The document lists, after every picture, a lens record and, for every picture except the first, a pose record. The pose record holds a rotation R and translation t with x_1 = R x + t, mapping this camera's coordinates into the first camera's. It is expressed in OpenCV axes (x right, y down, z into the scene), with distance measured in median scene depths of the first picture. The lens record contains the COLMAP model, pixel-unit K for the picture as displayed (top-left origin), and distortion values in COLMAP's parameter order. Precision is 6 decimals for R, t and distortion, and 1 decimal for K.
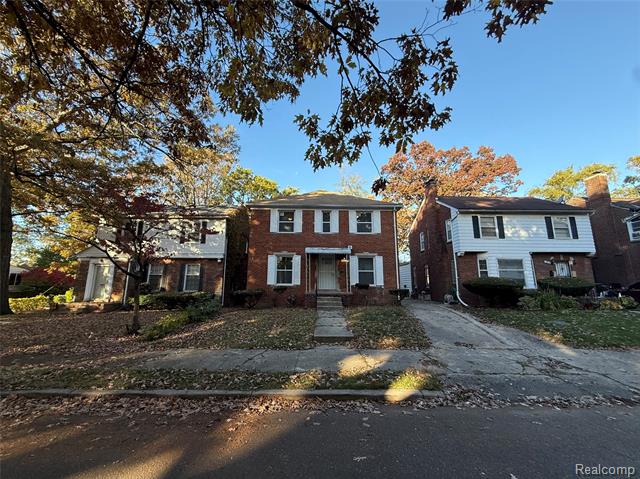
lens RADIAL K [[254.9, 0, 323.4], [0, 254.9, 240.0], [0, 0, 1]] dist [-0.002778, 0.000125]
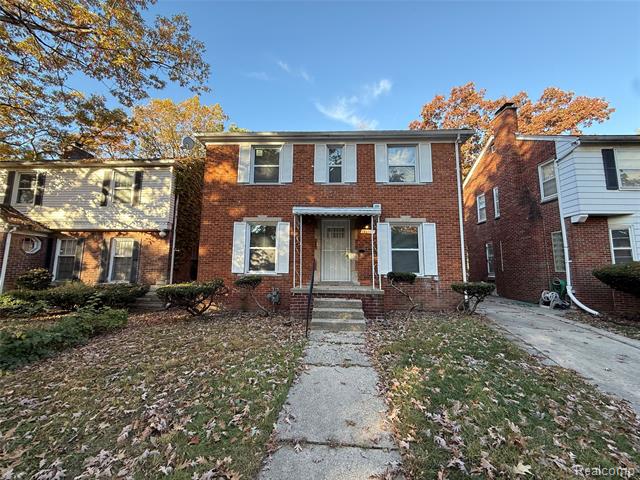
lens RADIAL K [[254.9, 0, 323.4], [0, 254.9, 240.5], [0, 0, 1]] dist [-0.002778, 0.000125]
pose [[0.998038, -0.002600, -0.062557, 0.021098], [0.006754, 0.997778, 0.066284, 0.061873], [0.062246, -0.066577, 0.995838, 0.421401]]
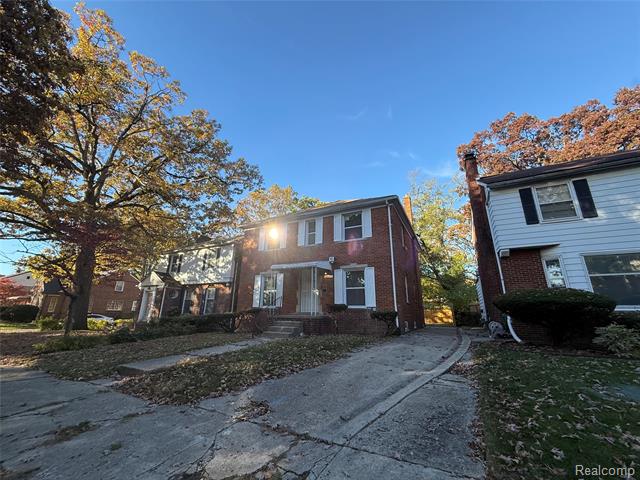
lens RADIAL K [[254.9, 0, 323.4], [0, 254.9, 240.5], [0, 0, 1]] dist [-0.002778, 0.000125]
pose [[0.882107, -0.126151, -0.453843, 0.444718], [0.078770, 0.989409, -0.121919, 0.064805], [0.464417, 0.071796, 0.882702, 0.261038]]
